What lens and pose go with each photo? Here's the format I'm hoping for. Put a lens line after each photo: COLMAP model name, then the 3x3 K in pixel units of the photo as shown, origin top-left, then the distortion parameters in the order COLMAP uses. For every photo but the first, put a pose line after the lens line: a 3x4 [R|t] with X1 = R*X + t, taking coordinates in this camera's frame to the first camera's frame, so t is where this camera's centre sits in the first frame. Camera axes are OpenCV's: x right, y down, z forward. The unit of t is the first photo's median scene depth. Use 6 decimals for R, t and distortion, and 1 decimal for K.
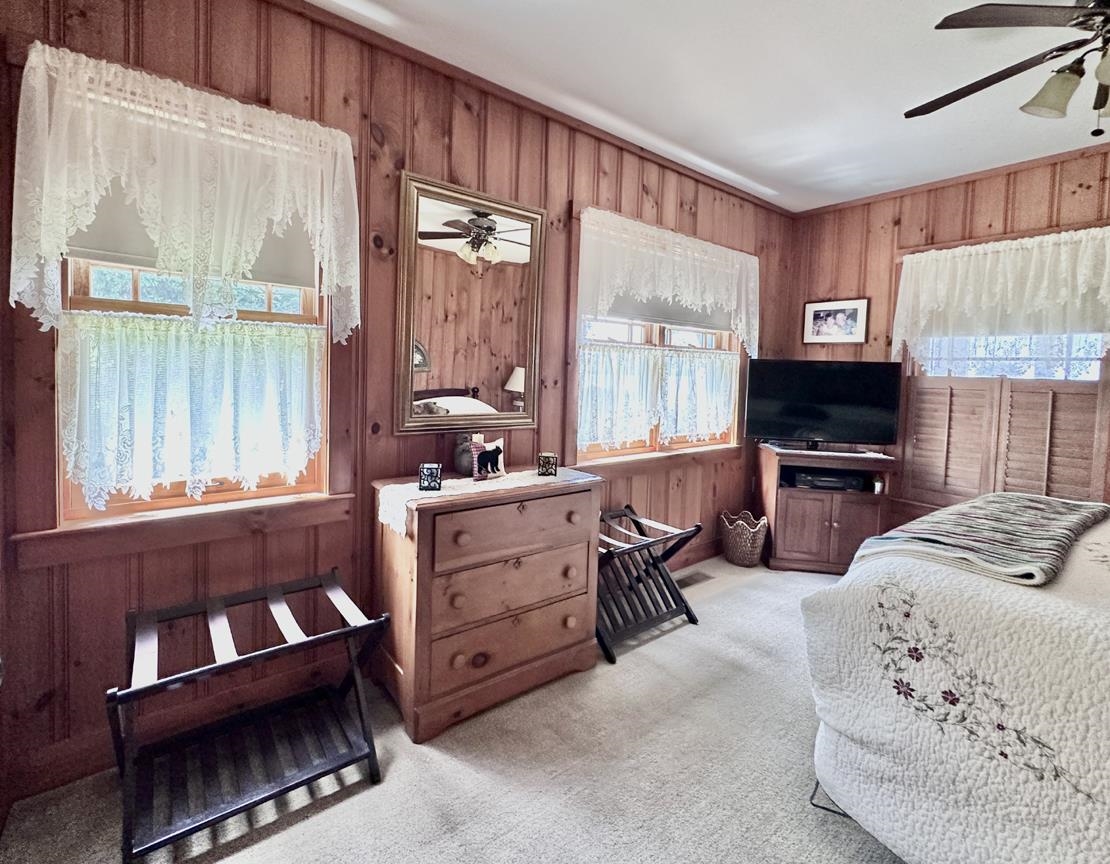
lens RADIAL K [[499.7, 0, 491.7], [0, 499.7, 390.0], [0, 0, 1]] dist [-0.001108, 0.000448]
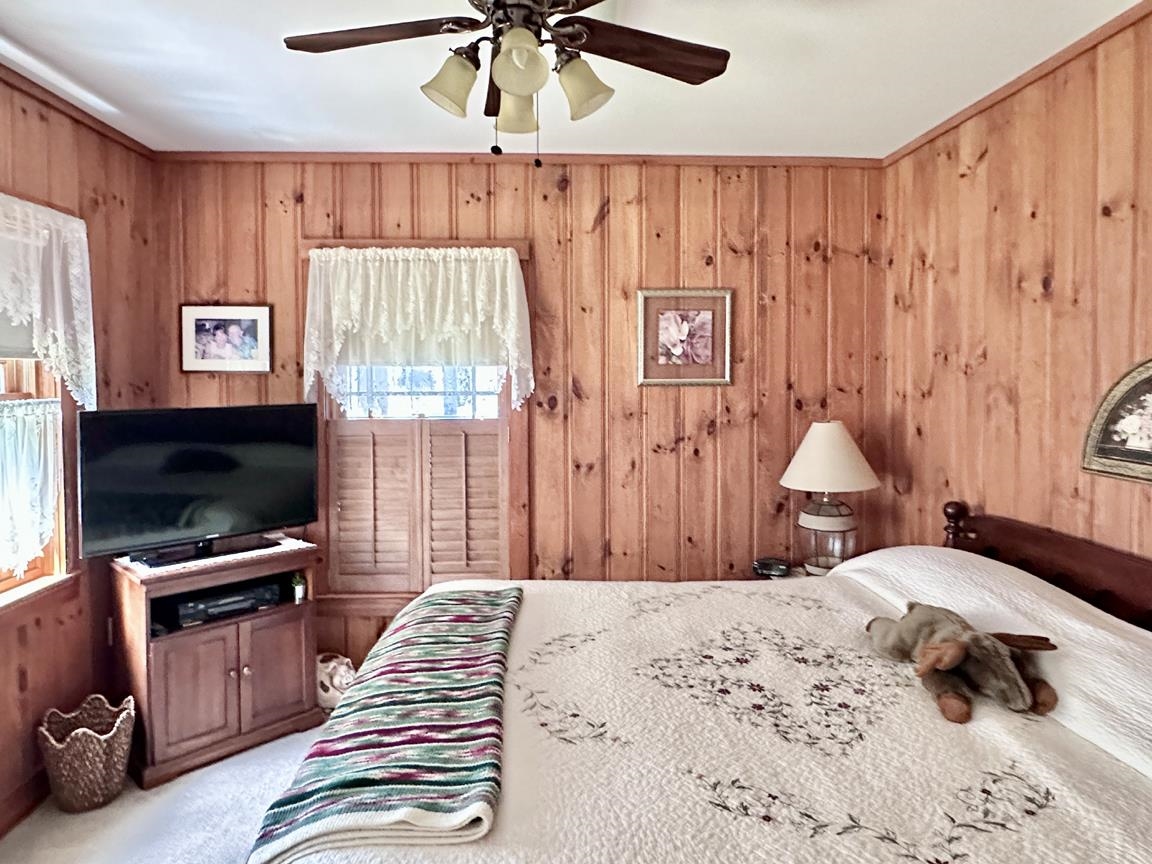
lens RADIAL K [[748.2, 0, 573.8], [0, 748.2, 393.9], [0, 0, 1]] dist [-0.003284, -0.001603]
pose [[0.537351, -0.052494, 0.841723, 0.136865], [0.053683, 0.998166, 0.027979, -0.077879], [-0.841648, 0.030151, 0.539184, 0.136293]]
